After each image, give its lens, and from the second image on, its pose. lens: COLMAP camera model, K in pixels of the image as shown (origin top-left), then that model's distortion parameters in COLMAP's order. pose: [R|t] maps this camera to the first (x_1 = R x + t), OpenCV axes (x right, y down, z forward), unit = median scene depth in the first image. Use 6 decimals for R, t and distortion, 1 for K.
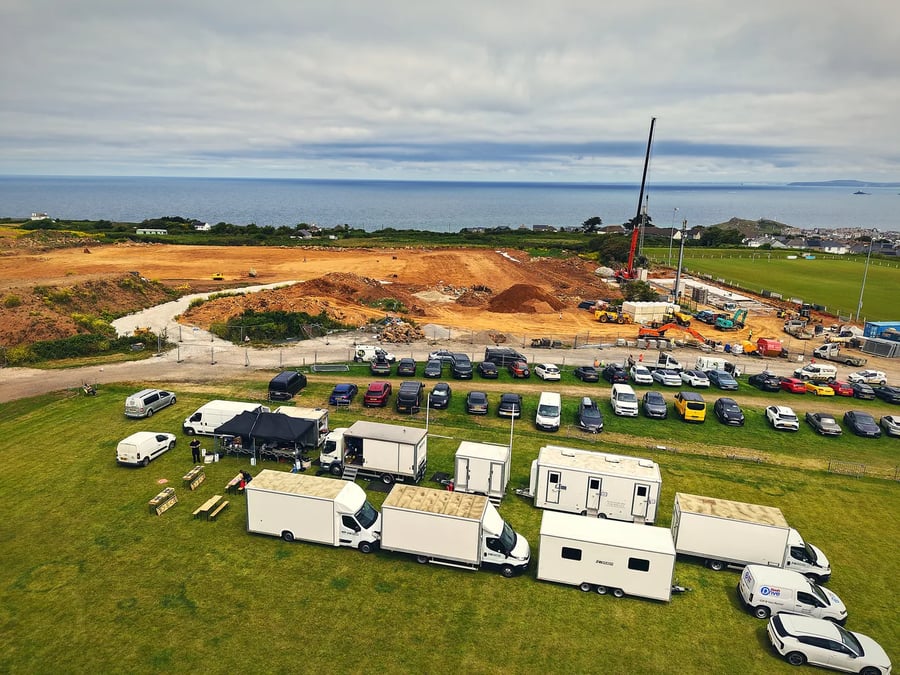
lens RADIAL K [[599.8, 0, 453.1], [0, 599.8, 341.2], [0, 0, 1]] dist [0.038841, -0.043614]
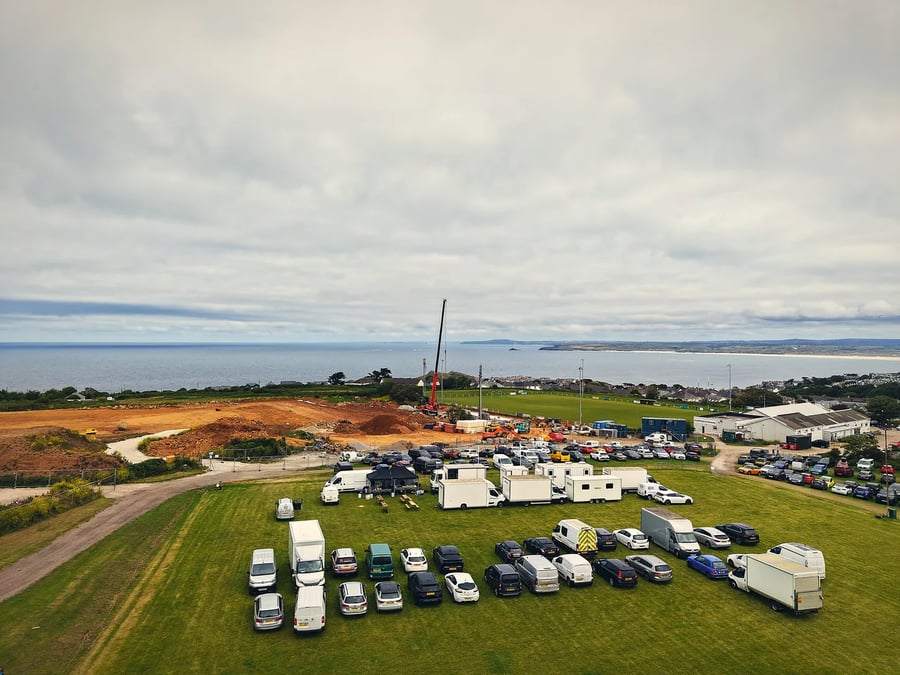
lens RADIAL K [[599.8, 0, 454.9], [0, 599.8, 333.9], [0, 0, 1]] dist [0.038841, -0.043614]
pose [[0.884621, -0.003486, 0.466298, -0.905522], [0.128572, 0.963034, -0.236716, 0.169890], [-0.448236, 0.269357, 0.852368, -0.651026]]
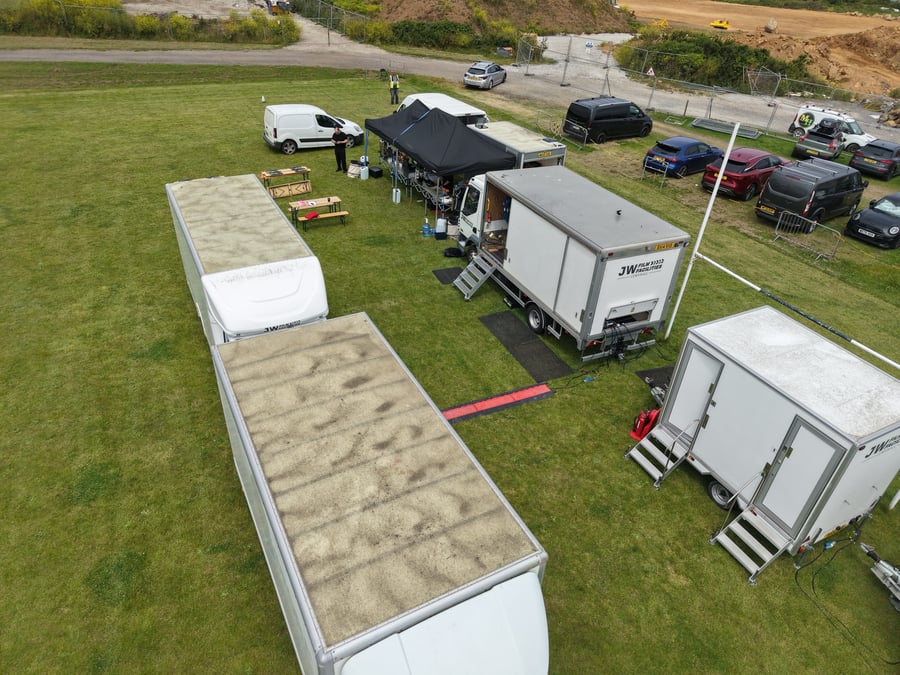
lens RADIAL K [[599.8, 0, 448.6], [0, 599.8, 333.5], [0, 0, 1]] dist [0.038841, -0.043614]
pose [[0.645180, 0.419541, -0.638536, 0.093422], [-0.216665, 0.901904, 0.373664, 0.088554], [0.732666, -0.102732, 0.672790, 0.592280]]
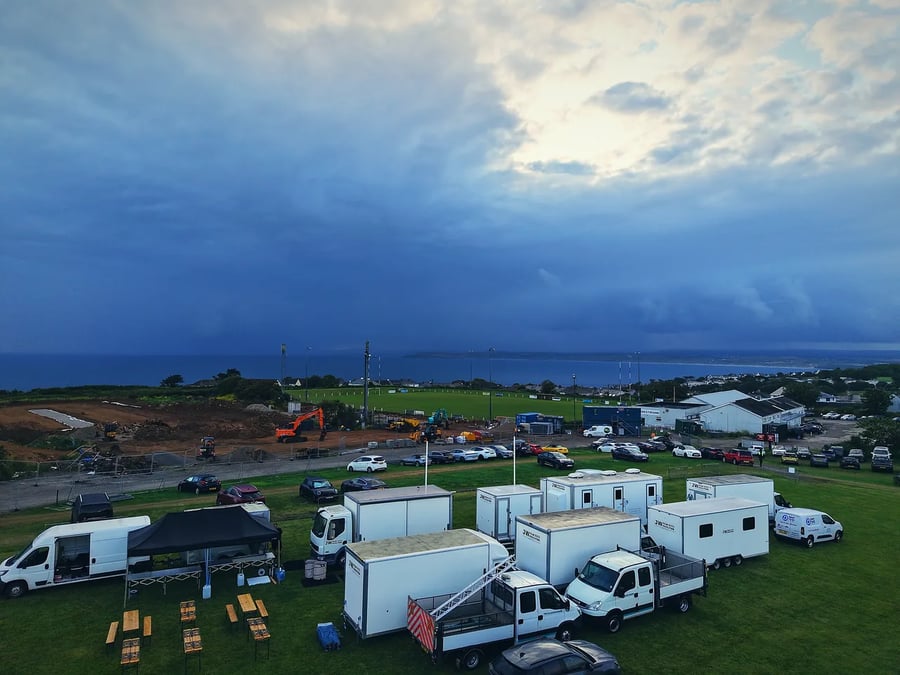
lens RADIAL K [[599.8, 0, 447.6], [0, 599.8, 338.0], [0, 0, 1]] dist [0.038841, -0.043614]
pose [[0.761267, 0.003577, 0.648428, -0.500033], [0.175636, 0.961466, -0.211505, 0.116219], [-0.624199, 0.274899, 0.731305, 0.286620]]
